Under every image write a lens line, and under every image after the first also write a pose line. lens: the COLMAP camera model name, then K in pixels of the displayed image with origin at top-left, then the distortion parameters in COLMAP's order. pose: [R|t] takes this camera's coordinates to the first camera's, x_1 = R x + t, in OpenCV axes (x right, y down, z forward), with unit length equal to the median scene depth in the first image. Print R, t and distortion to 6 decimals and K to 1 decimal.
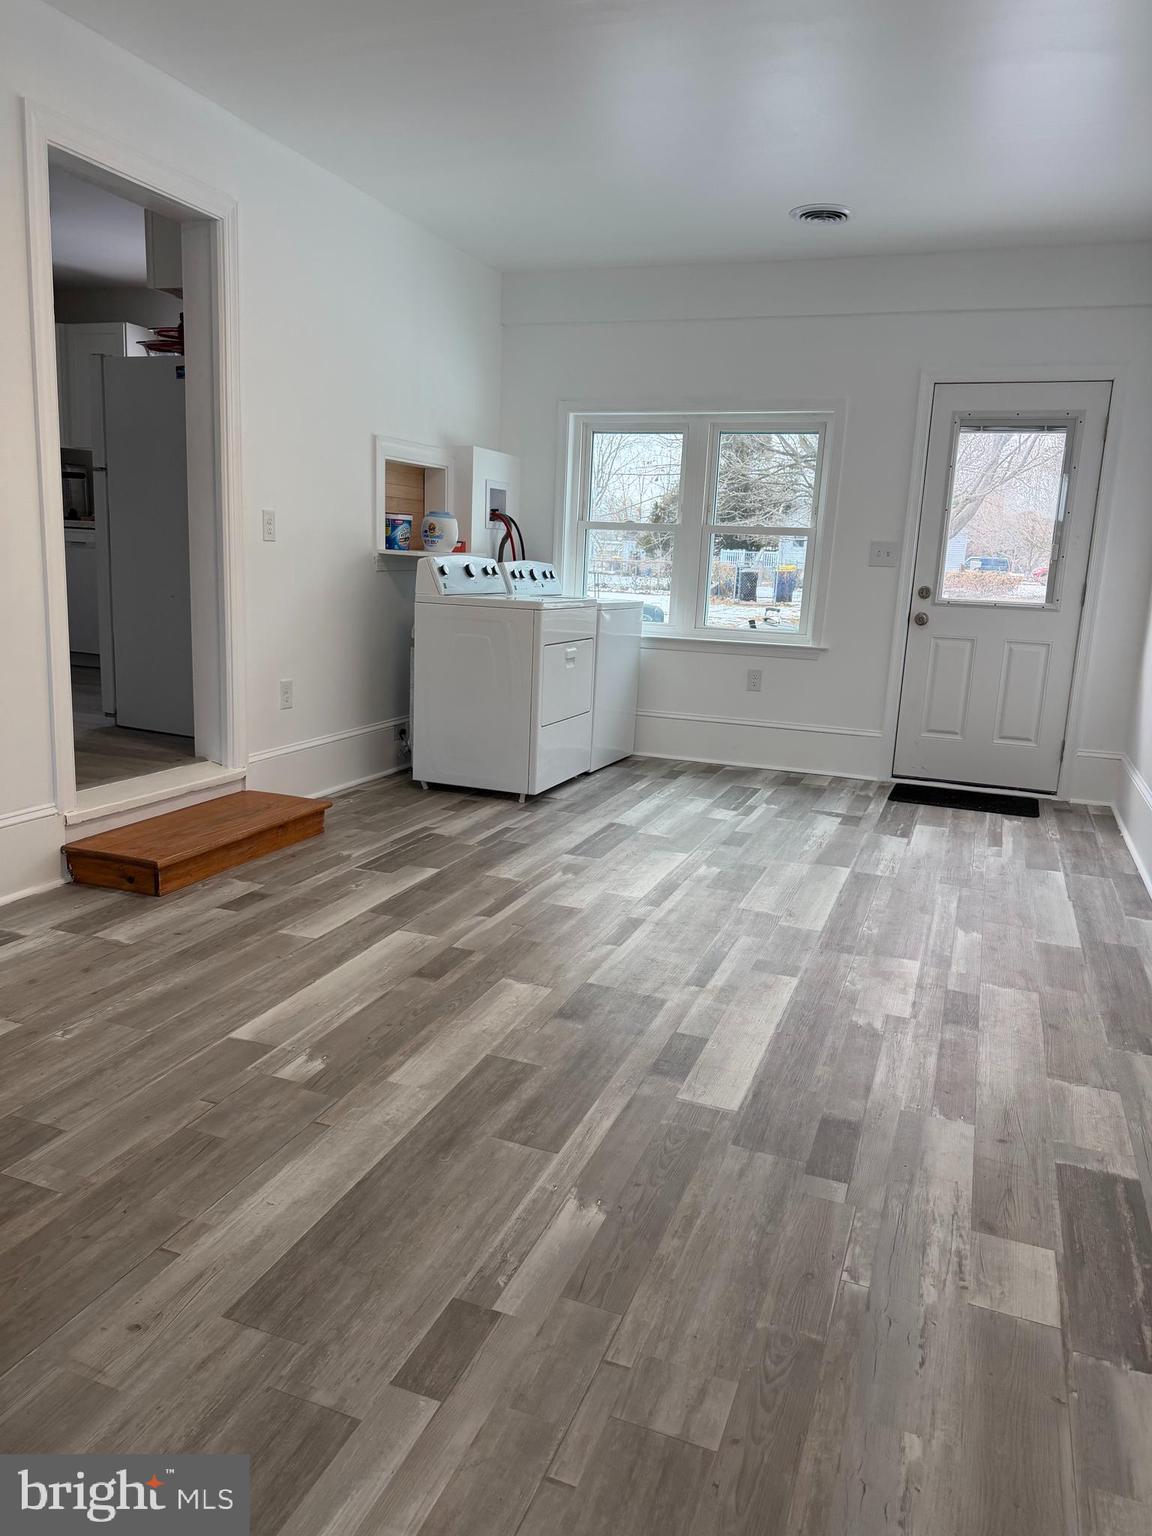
lens RADIAL K [[1092.5, 0, 570.3], [0, 1092.5, 763.6], [0, 0, 1]] dist [0.063228, -0.076527]
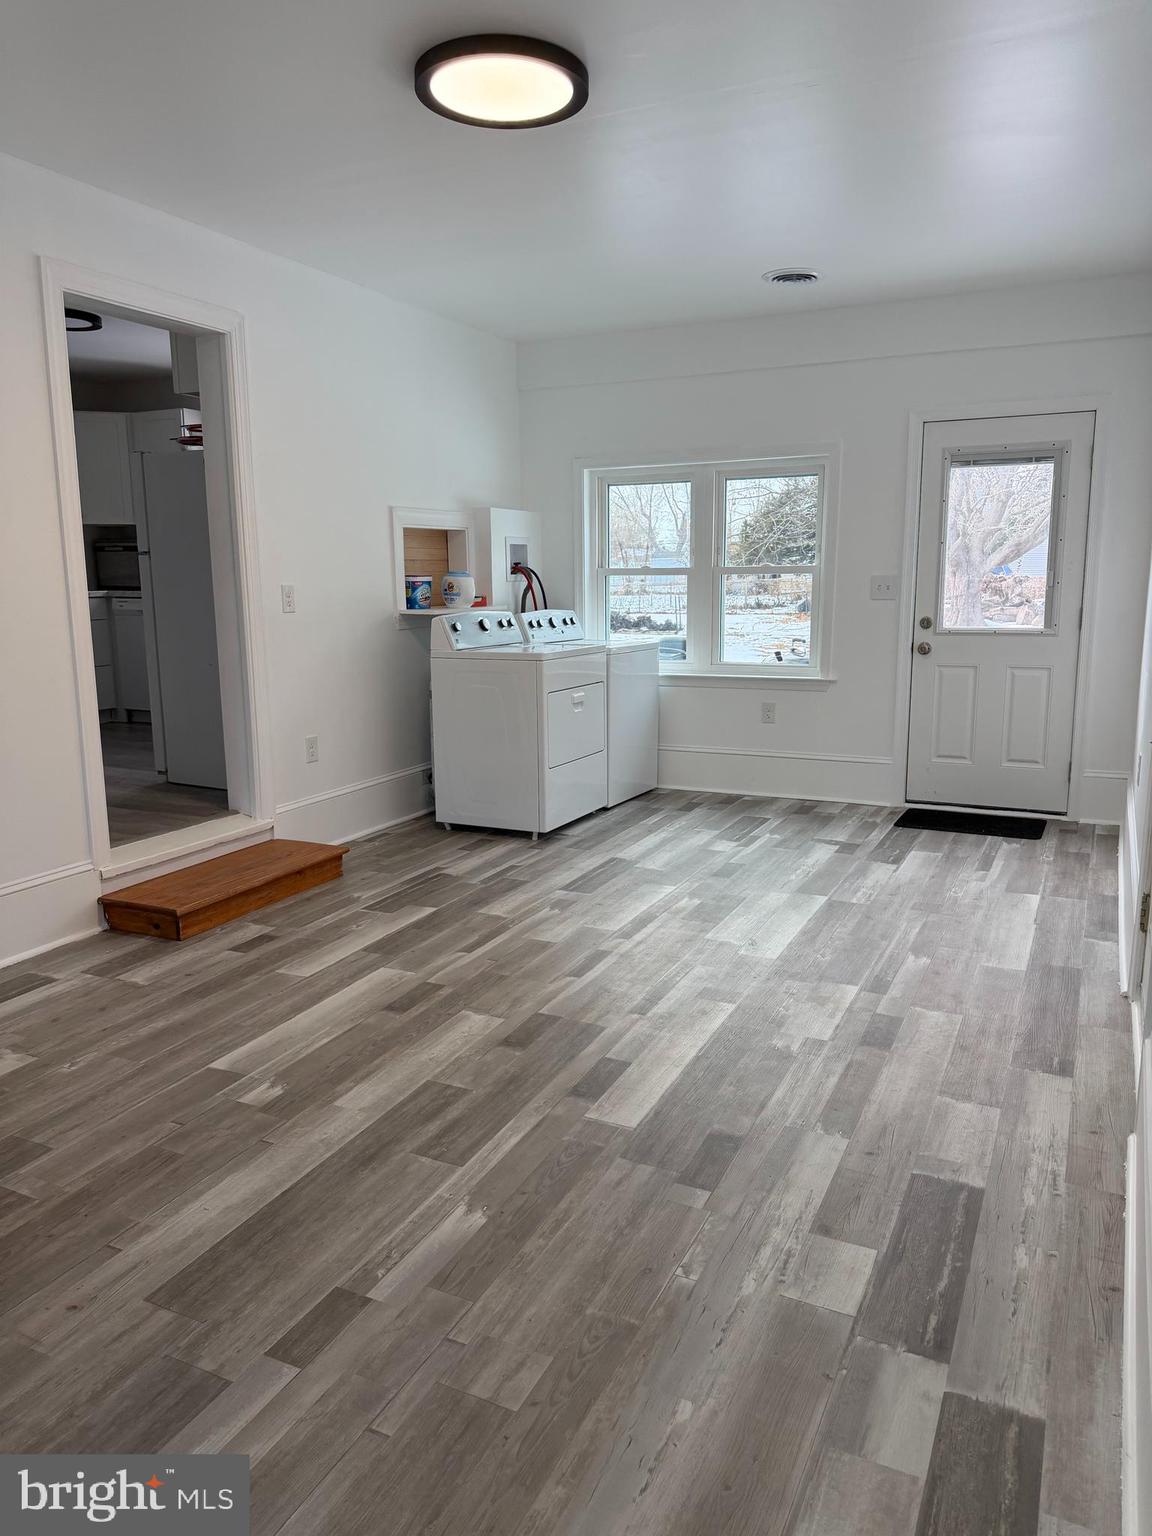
lens RADIAL K [[1092.5, 0, 578.3], [0, 1092.5, 758.0], [0, 0, 1]] dist [0.063228, -0.076527]
pose [[0.995168, -0.037390, -0.090788, 0.150100], [0.035199, 0.999052, -0.025622, -0.024294], [0.091660, 0.022303, 0.995541, -0.092129]]
